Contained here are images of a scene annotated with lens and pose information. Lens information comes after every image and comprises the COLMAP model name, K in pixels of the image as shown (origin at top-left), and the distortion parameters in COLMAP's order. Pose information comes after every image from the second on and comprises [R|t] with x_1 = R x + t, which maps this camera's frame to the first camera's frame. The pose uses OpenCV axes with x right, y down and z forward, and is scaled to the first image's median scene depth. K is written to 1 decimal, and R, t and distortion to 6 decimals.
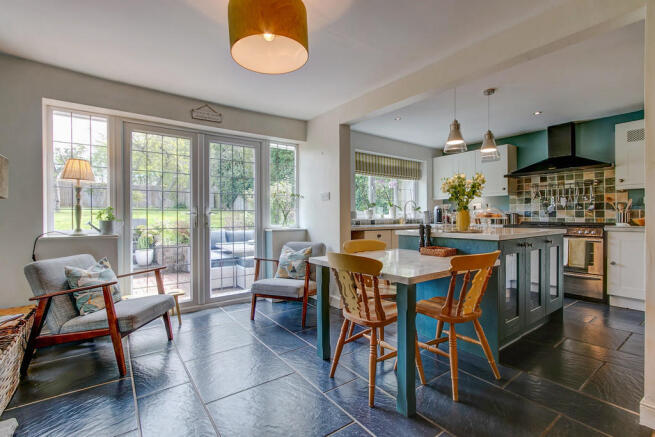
lens RADIAL K [[297.2, 0, 327.5], [0, 297.2, 218.5], [0, 0, 1]] dist [-0.000142, -0.000026]
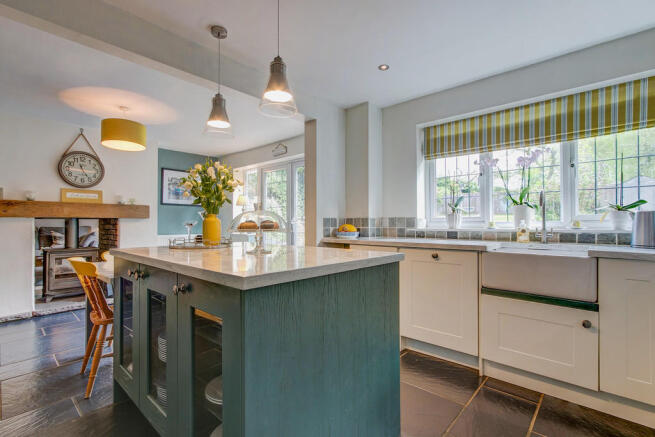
lens RADIAL K [[297.2, 0, 327.5], [0, 297.2, 218.5], [0, 0, 1]] dist [-0.000142, -0.000026]
pose [[0.208596, -0.004926, -0.977989, 0.698864], [-0.004990, 0.999969, -0.006101, -0.015033], [0.977989, 0.006153, 0.208565, 0.651469]]
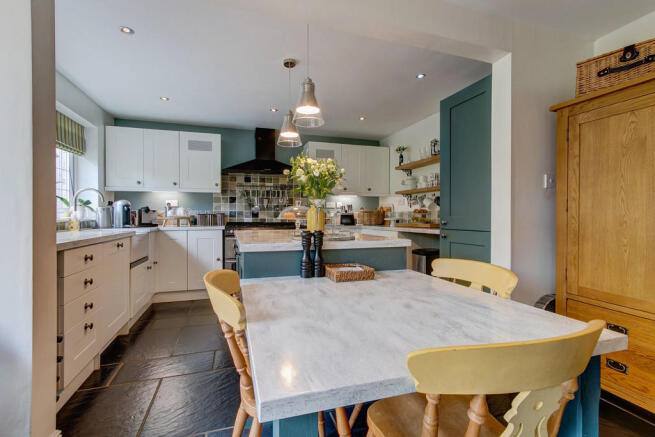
lens RADIAL K [[297.2, 0, 327.5], [0, 297.2, 218.5], [0, 0, 1]] dist [-0.000142, -0.000026]
pose [[0.320460, -0.003973, 0.947254, -0.127478], [0.005199, 0.999984, 0.002436, -0.002370], [-0.947248, 0.004144, 0.320475, 0.433185]]
